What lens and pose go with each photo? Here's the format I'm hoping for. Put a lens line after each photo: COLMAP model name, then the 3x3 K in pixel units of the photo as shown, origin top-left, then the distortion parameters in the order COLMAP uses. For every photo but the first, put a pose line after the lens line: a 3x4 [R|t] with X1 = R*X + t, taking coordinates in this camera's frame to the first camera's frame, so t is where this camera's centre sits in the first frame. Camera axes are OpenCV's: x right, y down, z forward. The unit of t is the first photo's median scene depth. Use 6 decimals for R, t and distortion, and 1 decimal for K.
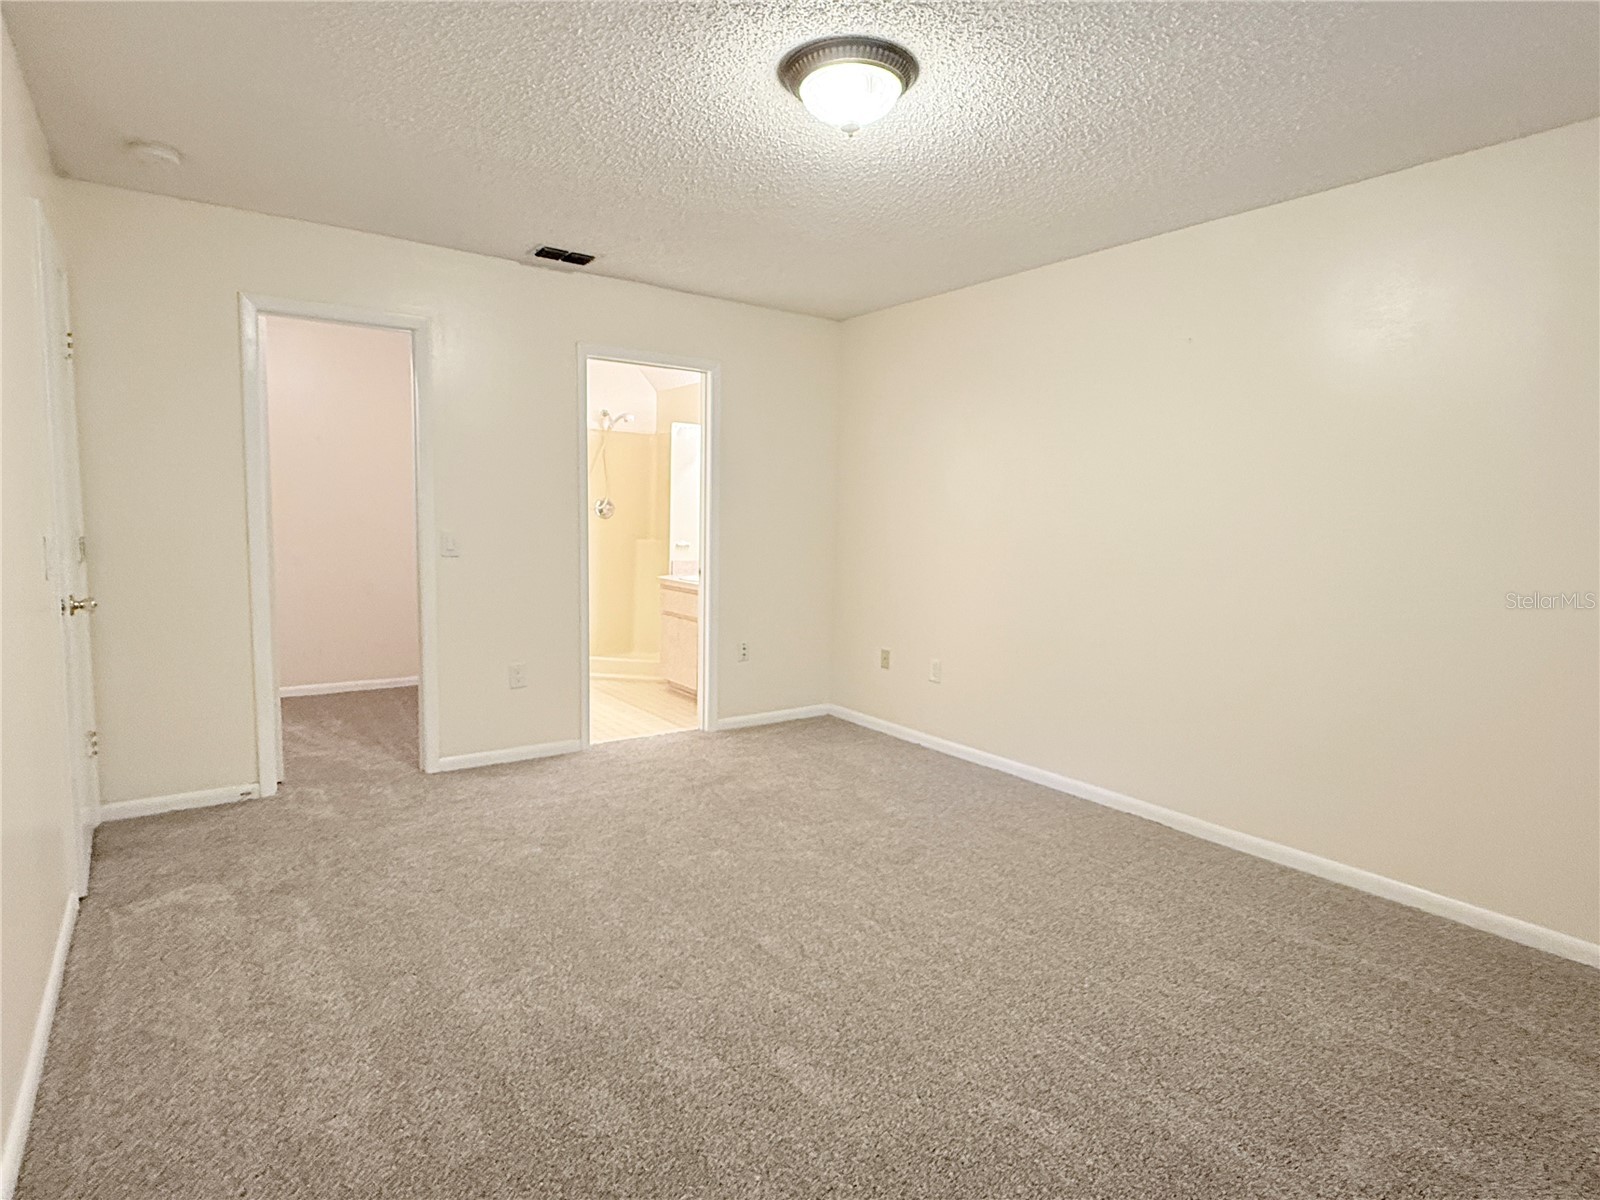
lens RADIAL K [[870.9, 0, 800.0], [0, 870.9, 600.0], [0, 0, 1]] dist [0.001156, 0.000372]
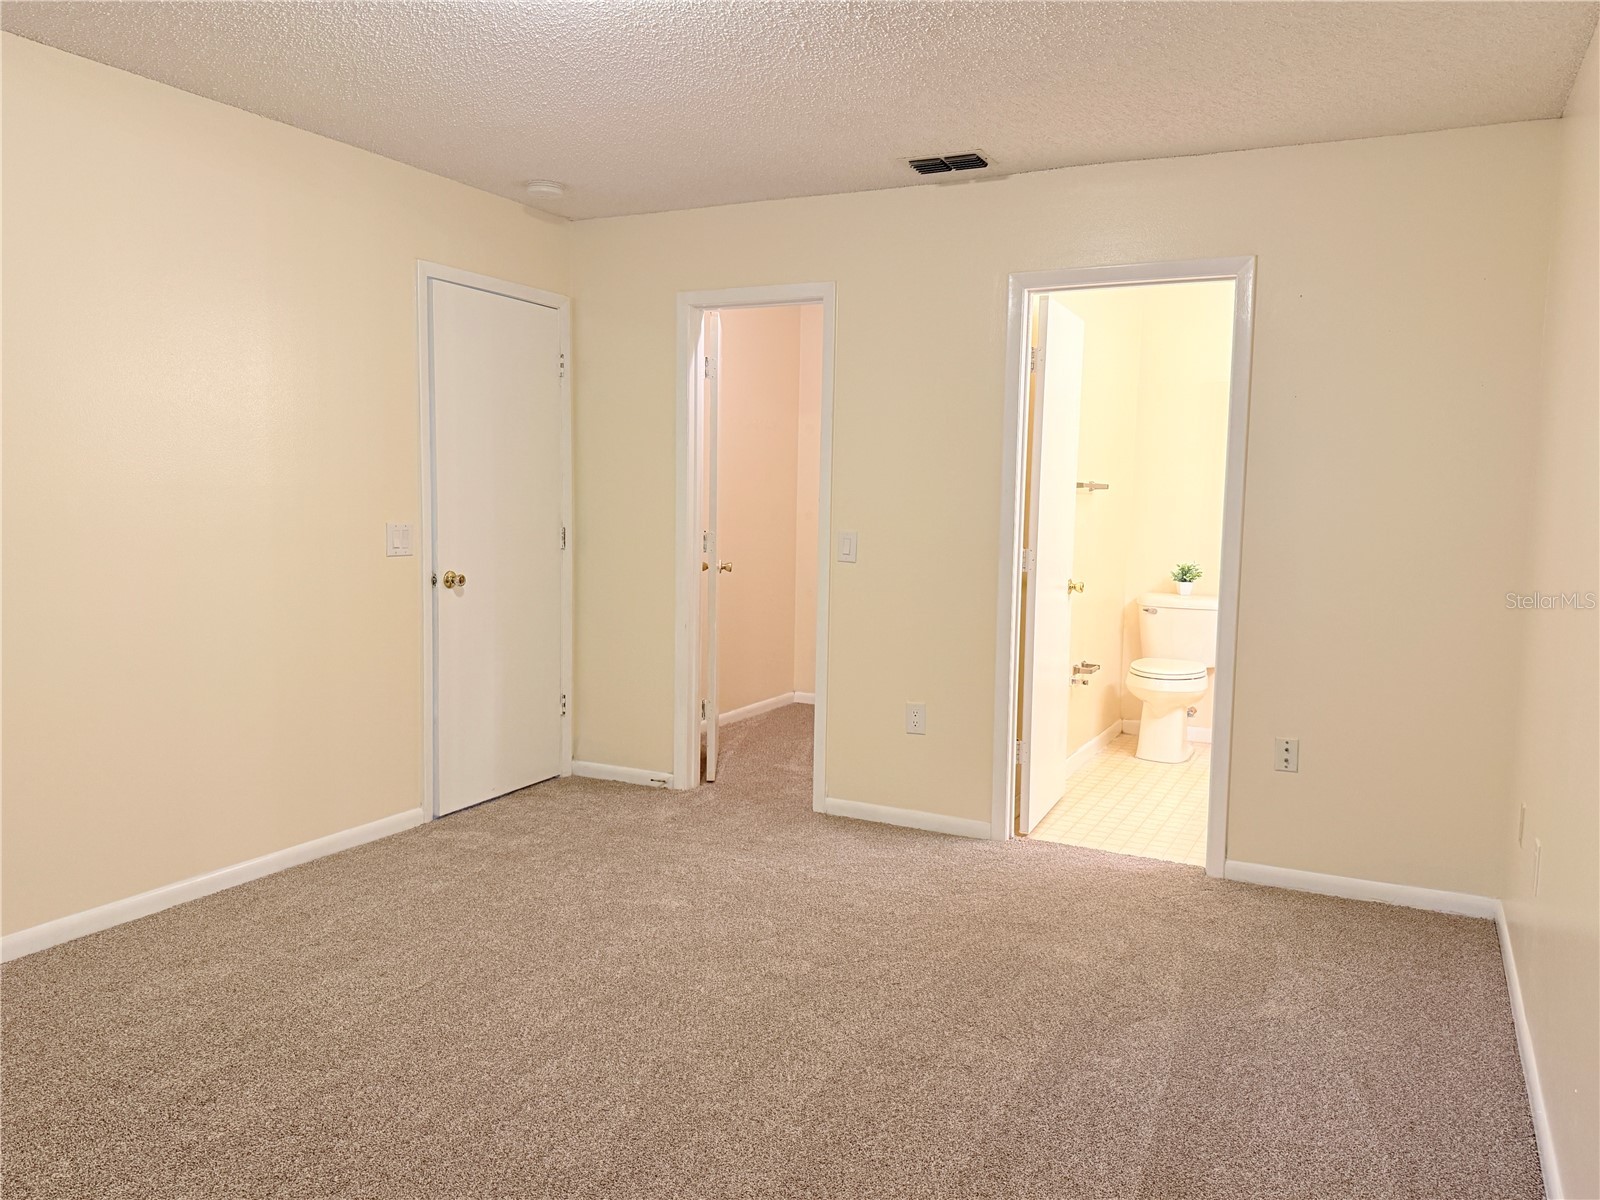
lens RADIAL K [[1190.7, 0, 800.0], [0, 1190.7, 600.0], [0, 0, 1]] dist [0.070764, 0.000343]
pose [[0.456702, 0.068962, -0.886943, 0.593988], [-0.097002, 0.994907, 0.027409, -0.038885], [0.884316, 0.073517, 0.461065, 0.430305]]
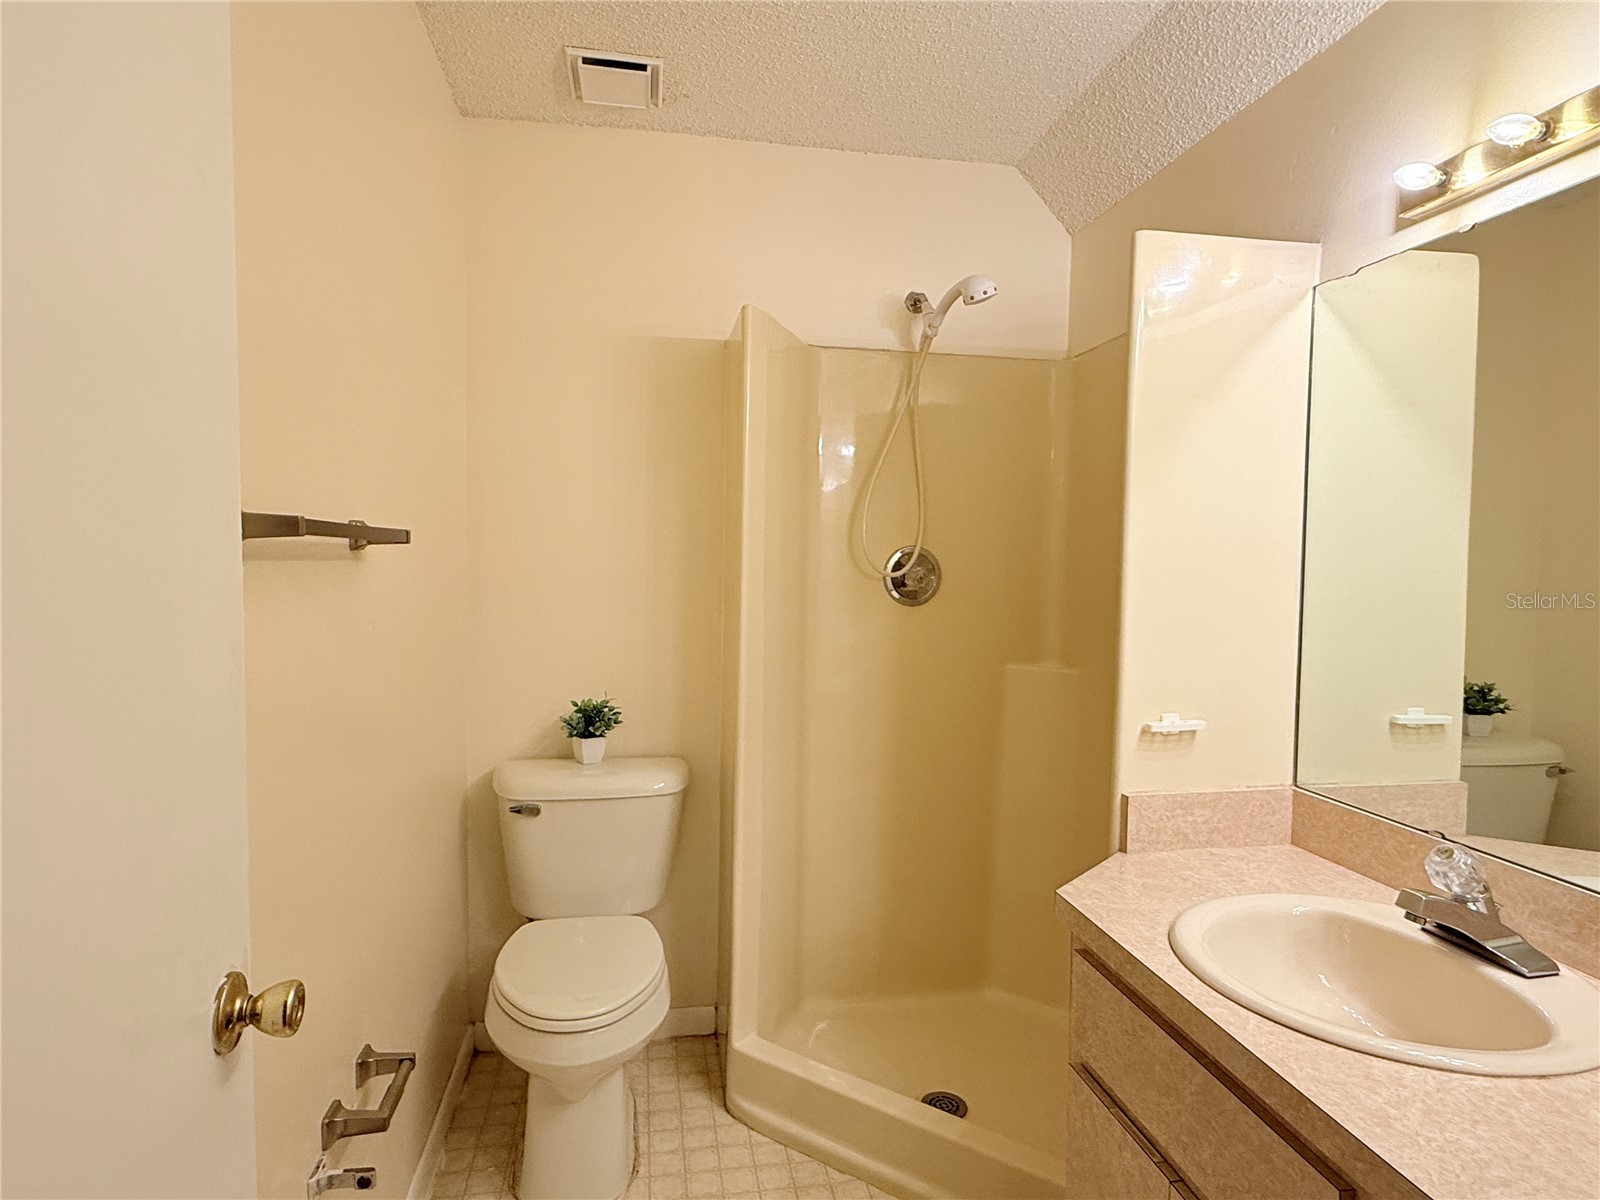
lens RADIAL K [[914.5, 0, 800.0], [0, 914.5, 600.0], [0, 0, 1]] dist [-0.001733, 0.000291]
pose [[0.896951, 0.002050, -0.442125, -0.175595], [-0.030736, 0.997859, -0.057727, -0.123924], [0.441060, 0.065368, 0.895094, 1.114304]]
